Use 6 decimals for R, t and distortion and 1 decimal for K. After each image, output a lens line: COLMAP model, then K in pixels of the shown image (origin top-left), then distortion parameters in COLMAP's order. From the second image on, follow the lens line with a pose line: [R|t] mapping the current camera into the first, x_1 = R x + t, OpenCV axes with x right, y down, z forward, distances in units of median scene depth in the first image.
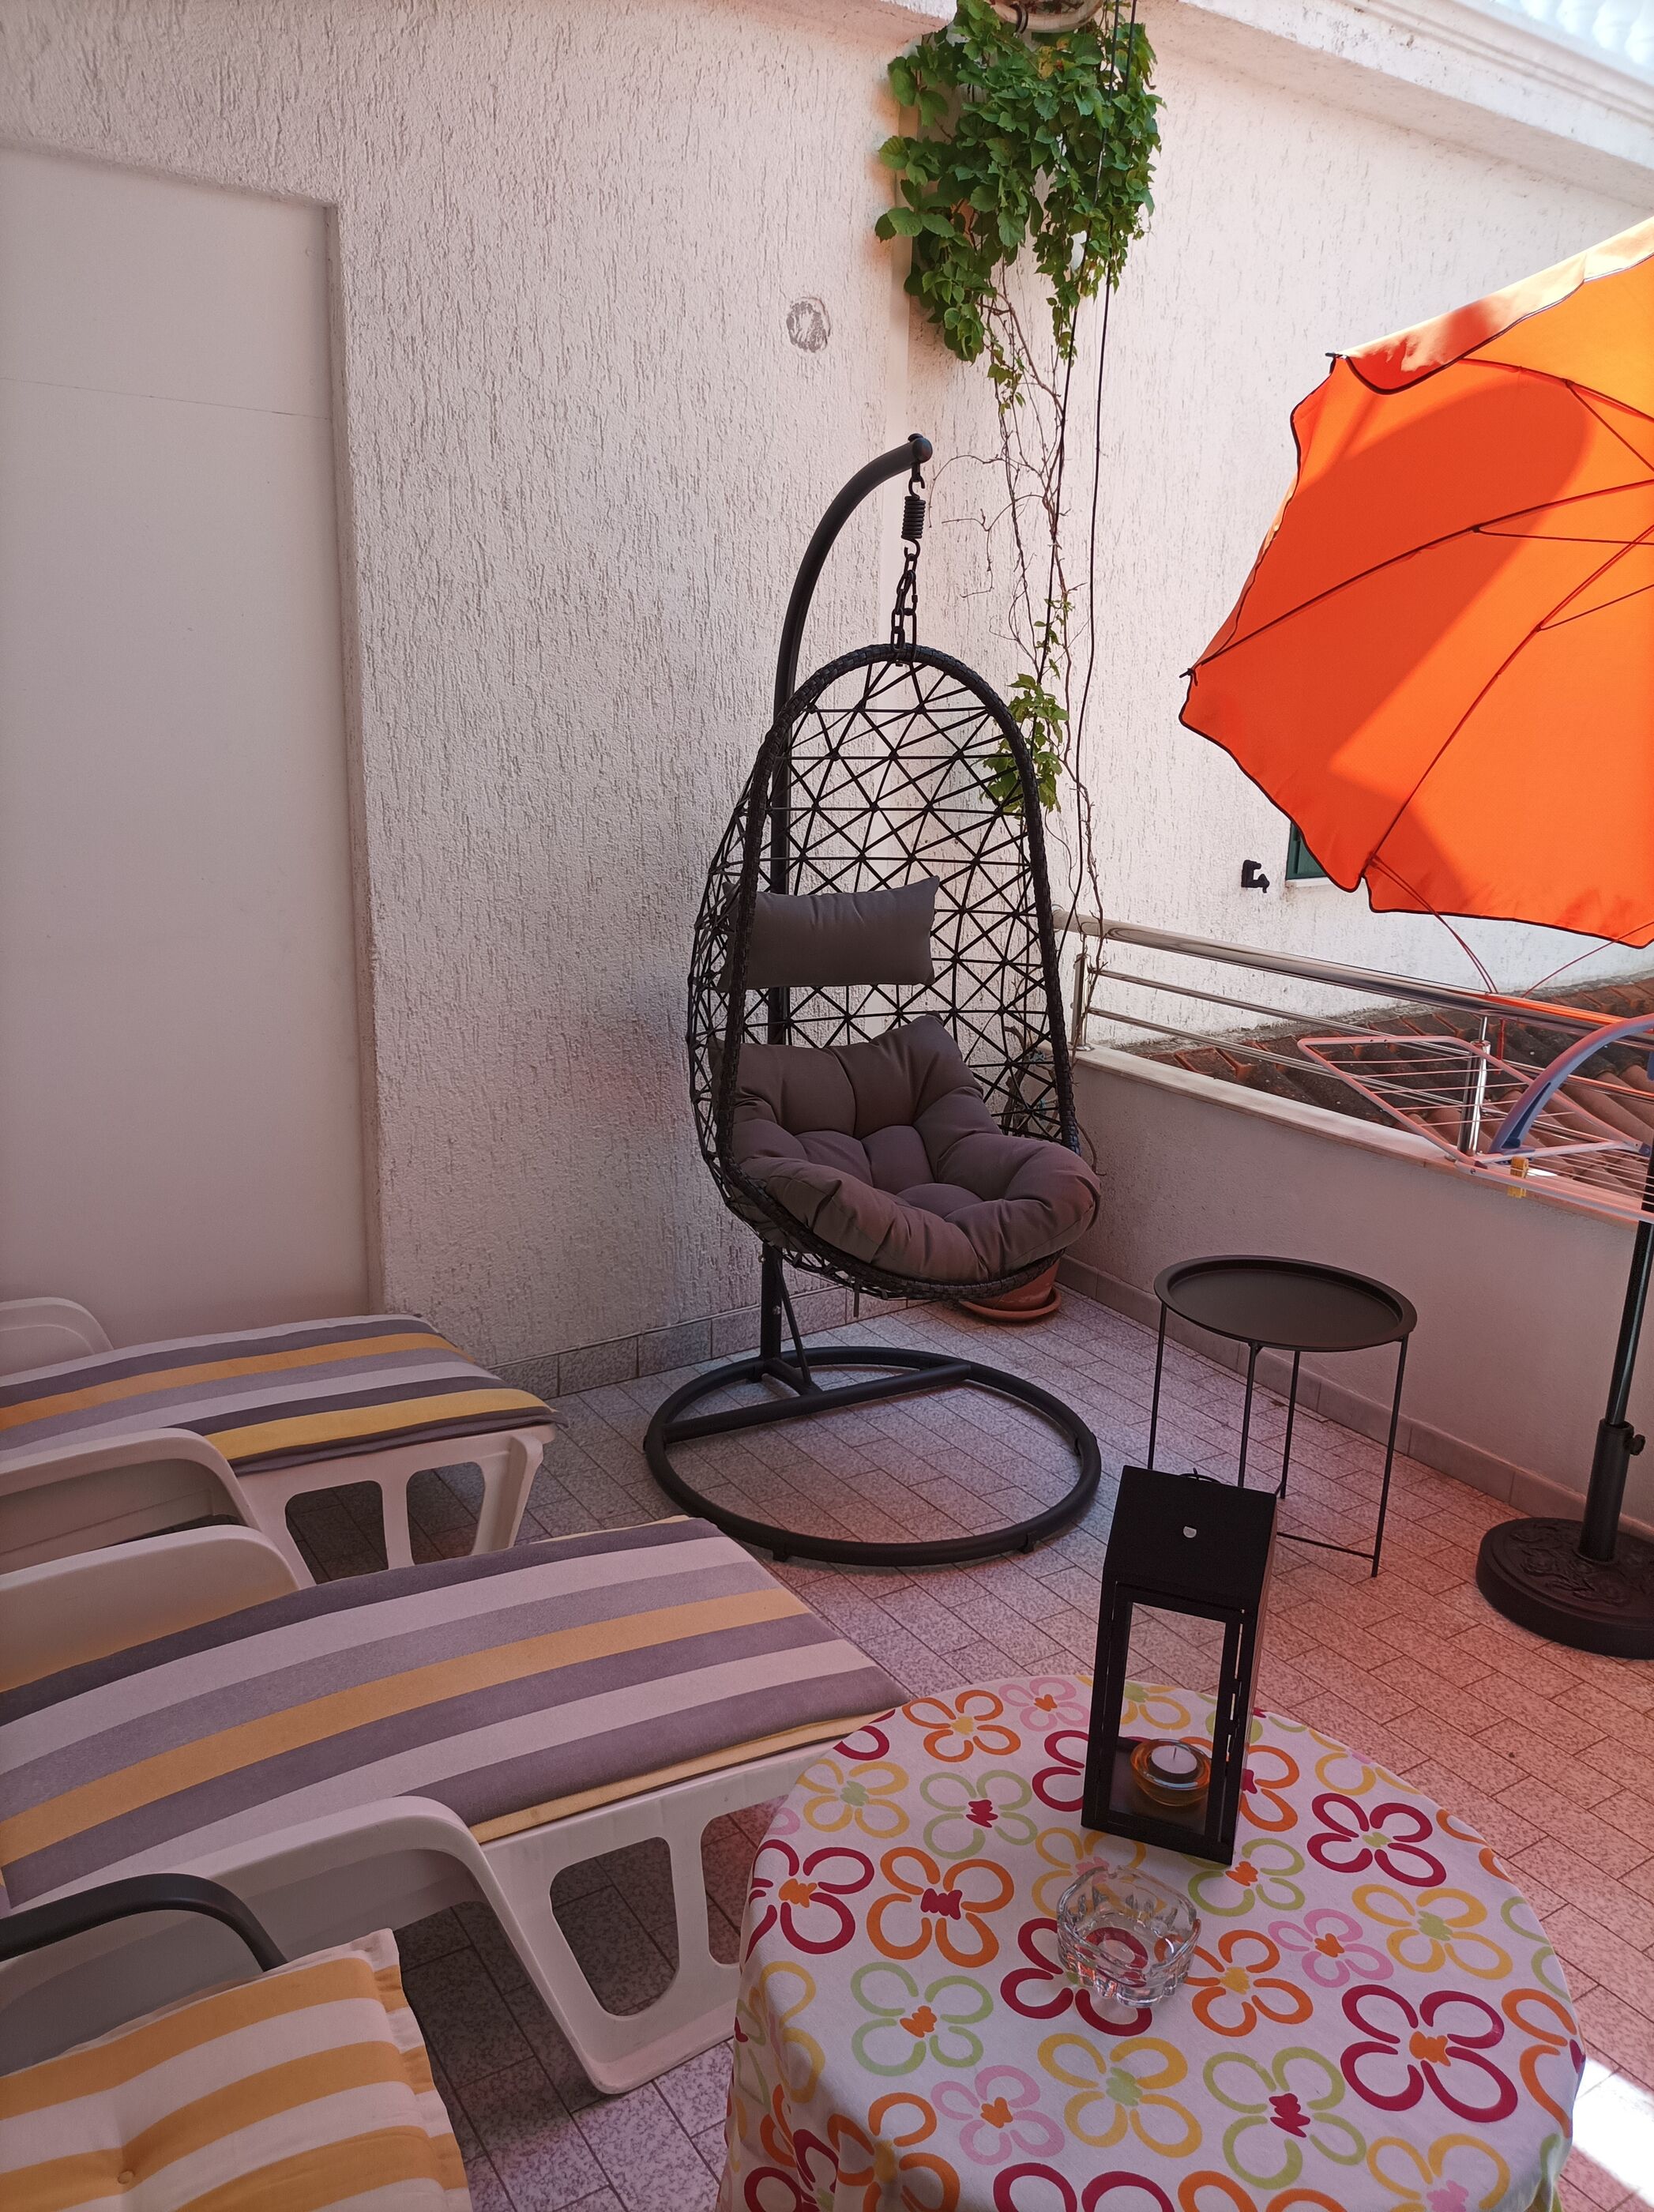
lens RADIAL K [[1657.8, 0, 832.4], [0, 1657.8, 1123.3], [0, 0, 1]] dist [0.030764, -0.021405]
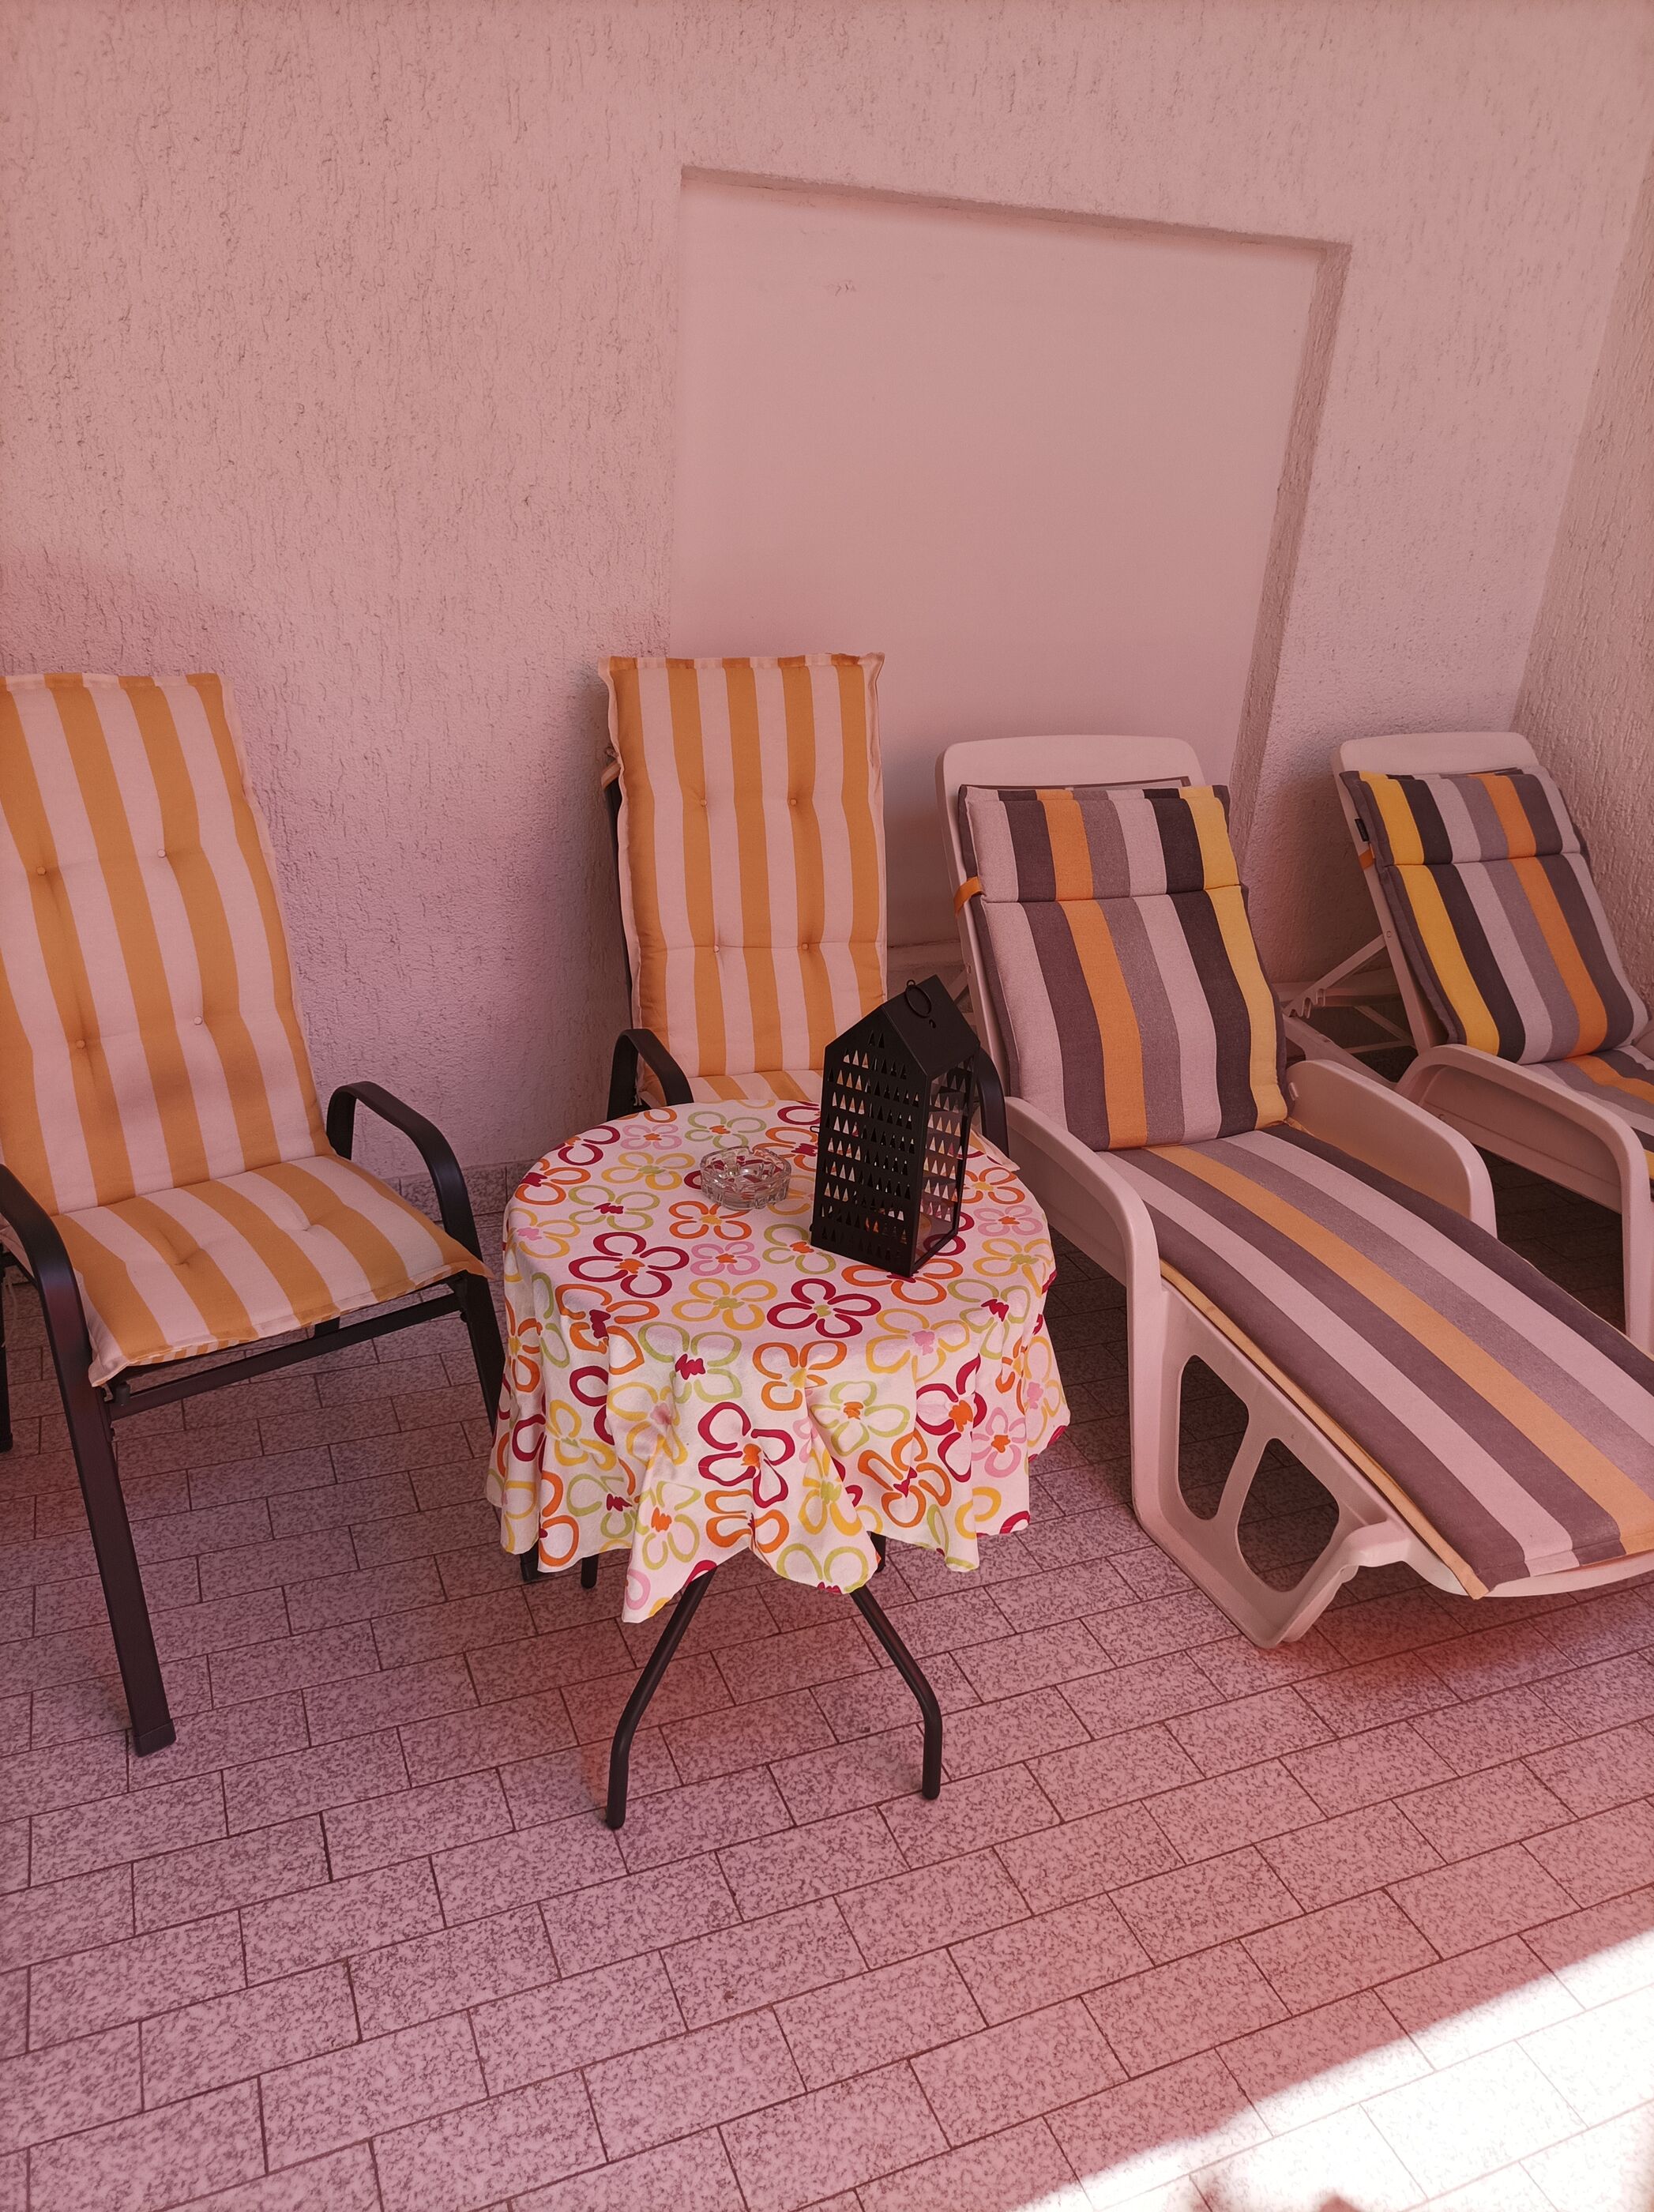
lens RADIAL K [[1657.8, 0, 793.7], [0, 1657.8, 1102.8], [0, 0, 1]] dist [0.030764, -0.021405]
pose [[-0.190167, 0.358710, -0.913873, 0.570046], [-0.316012, 0.858952, 0.402912, -0.080736], [0.929501, 0.365415, -0.049987, 0.397037]]
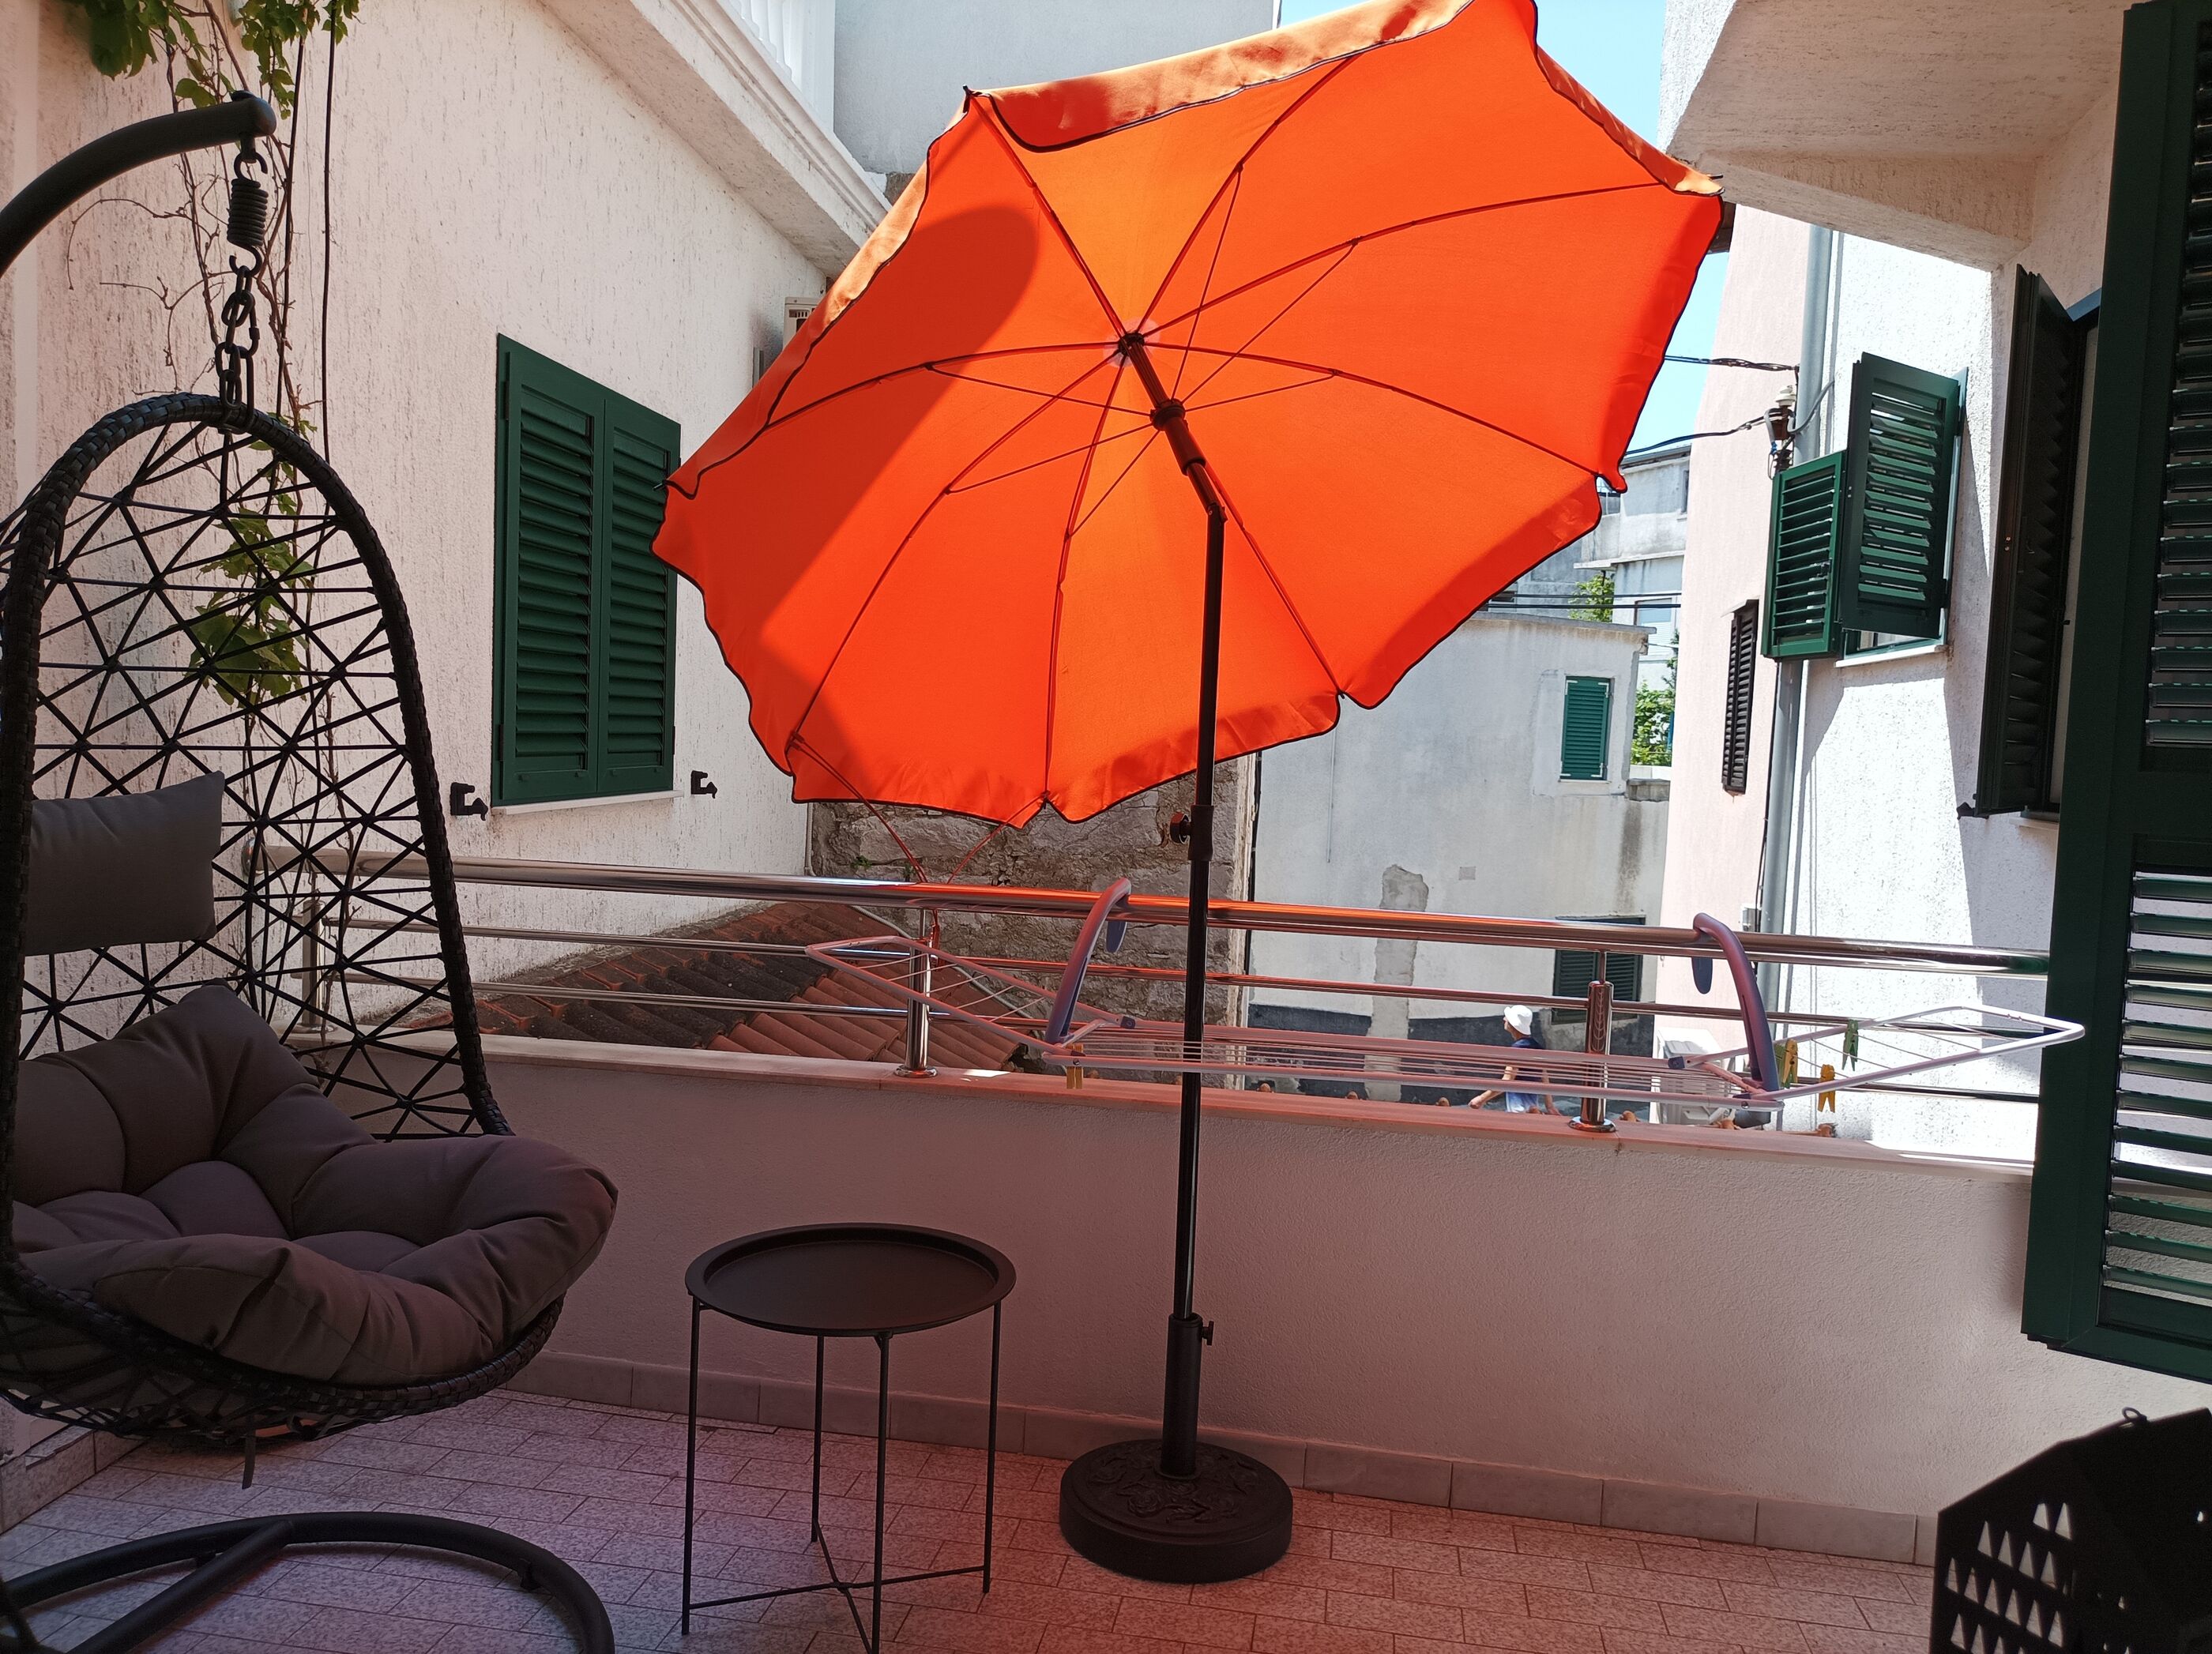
lens RADIAL K [[1657.8, 0, 1117.1], [0, 1657.8, 831.6], [0, 0, 1]] dist [0.030764, -0.021405]
pose [[0.672912, -0.043757, 0.738427, -0.194883], [0.168352, 0.981111, -0.095277, -0.002730], [-0.720310, 0.188429, 0.667568, 0.317104]]
